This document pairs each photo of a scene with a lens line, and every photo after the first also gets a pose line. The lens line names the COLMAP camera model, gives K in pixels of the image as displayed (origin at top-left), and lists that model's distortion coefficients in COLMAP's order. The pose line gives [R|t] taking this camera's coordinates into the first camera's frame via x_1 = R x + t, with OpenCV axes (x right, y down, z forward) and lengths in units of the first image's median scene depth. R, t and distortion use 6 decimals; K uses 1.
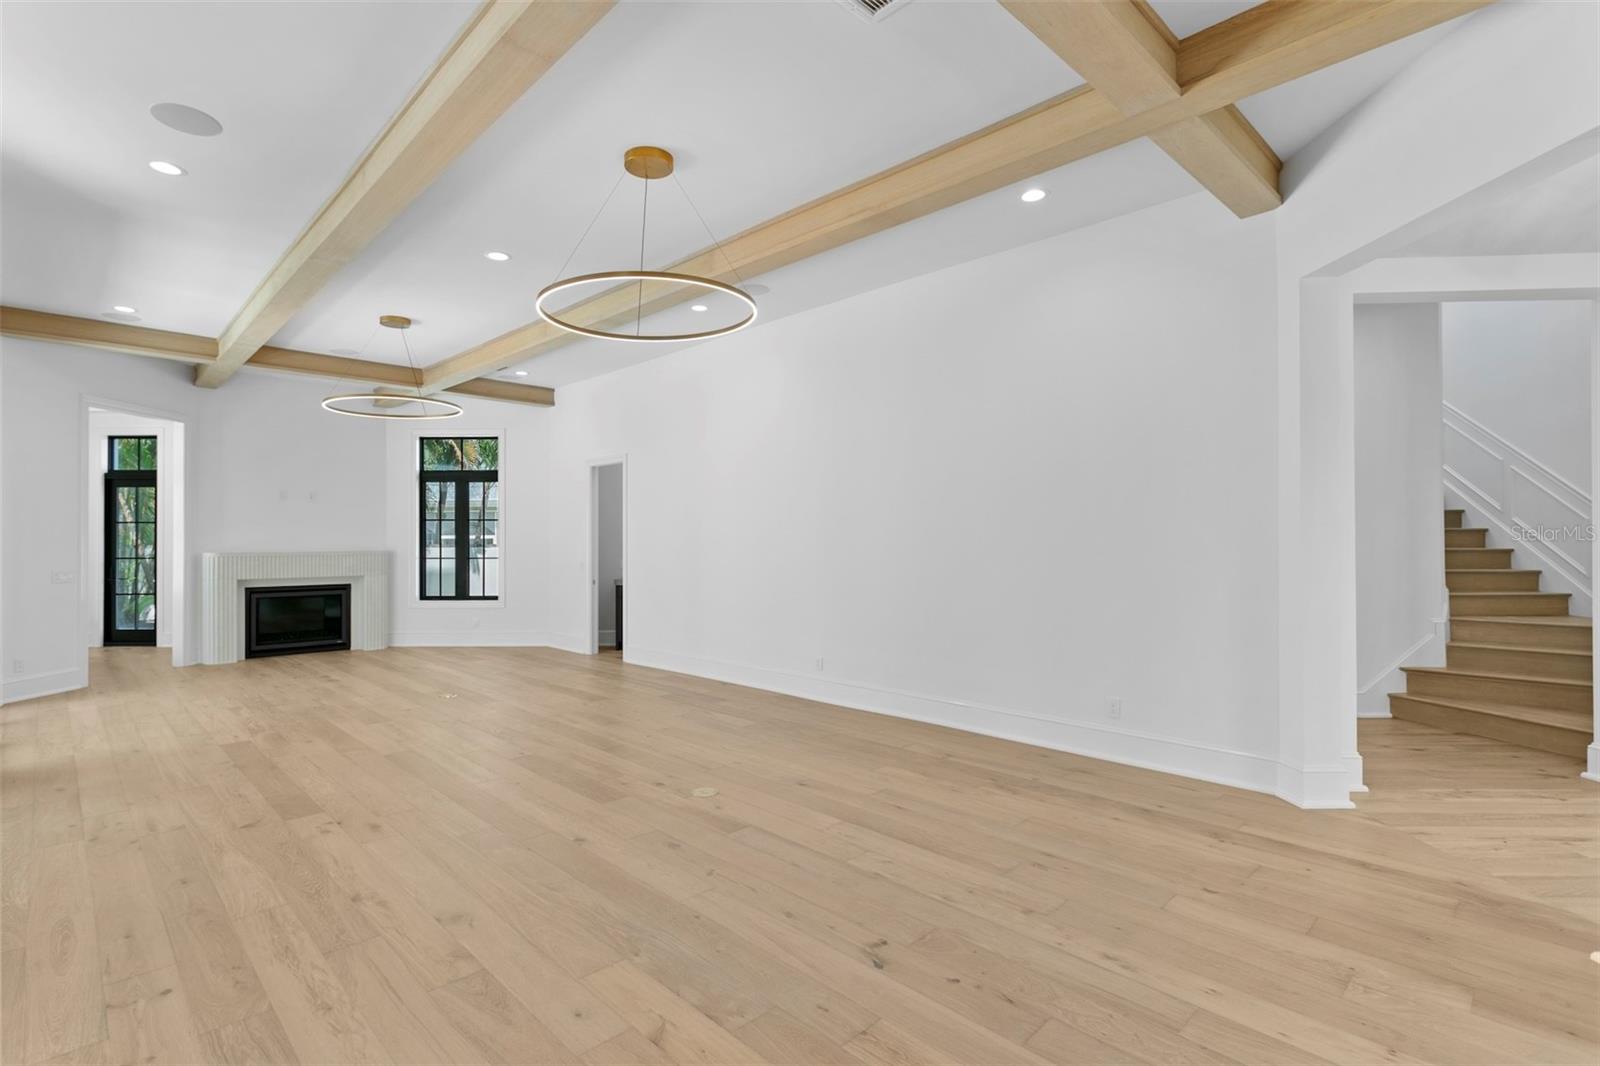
lens RADIAL K [[758.1, 0, 779.6], [0, 758.1, 538.4], [0, 0, 1]] dist [0.003659, 0.000532]
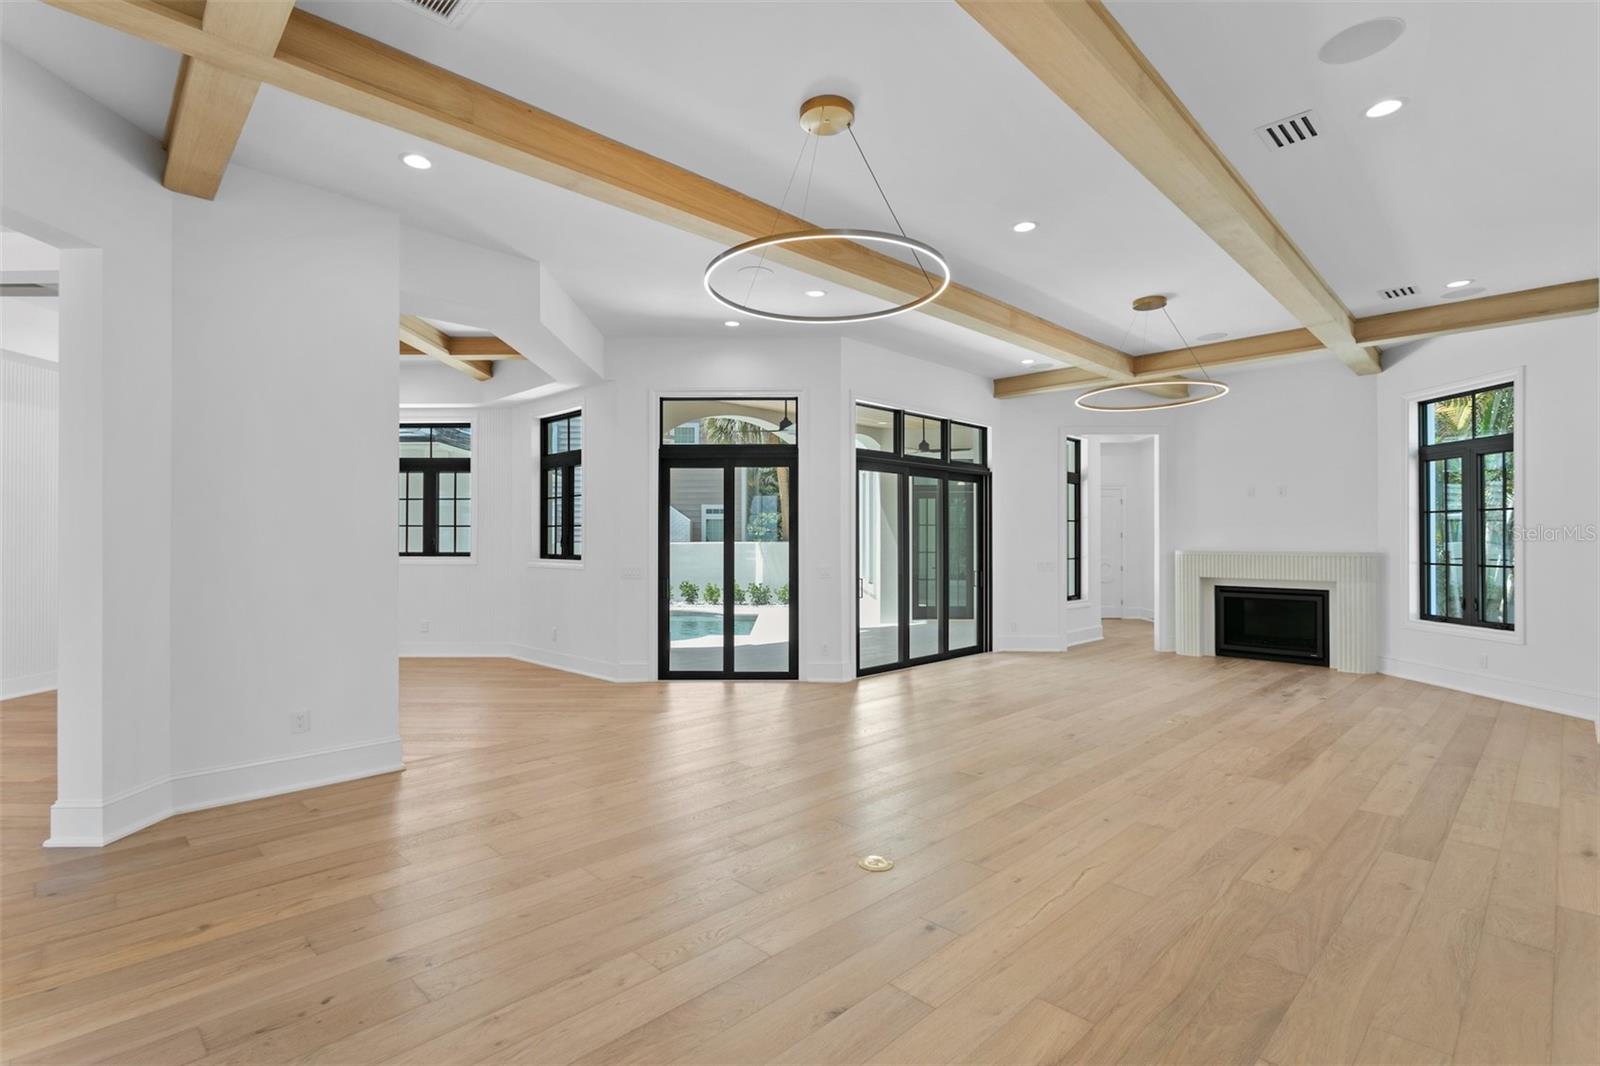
lens RADIAL K [[758.1, 0, 779.6], [0, 758.1, 538.4], [0, 0, 1]] dist [0.003659, 0.000532]
pose [[0.002178, 0.000229, -0.999998, 0.290063], [0.002367, 0.999997, 0.000234, -0.000275], [0.999995, -0.002368, 0.002177, 0.382155]]
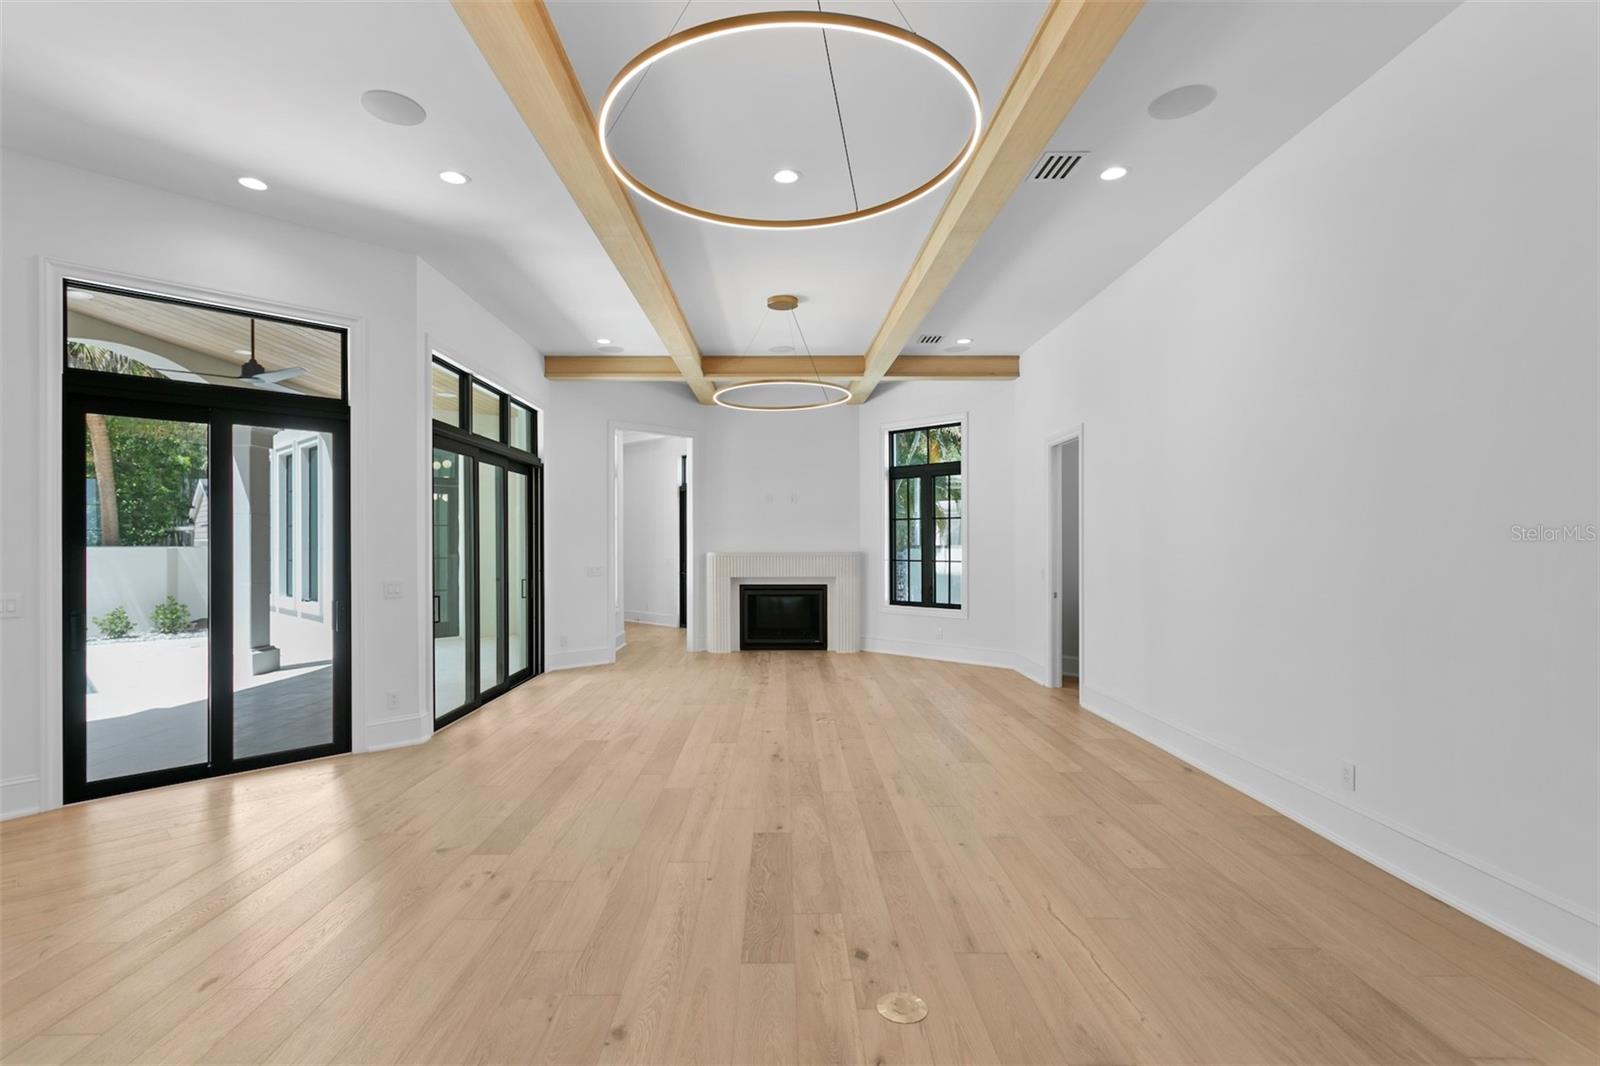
lens RADIAL K [[765.1, 0, 784.0], [0, 765.1, 541.3], [0, 0, 1]] dist [0.001306, 0.000551]
pose [[0.722241, 0.000238, -0.691642, 0.092889], [0.002153, 0.999994, 0.002593, 0.000049], [0.691638, -0.003362, 0.722236, 0.232526]]
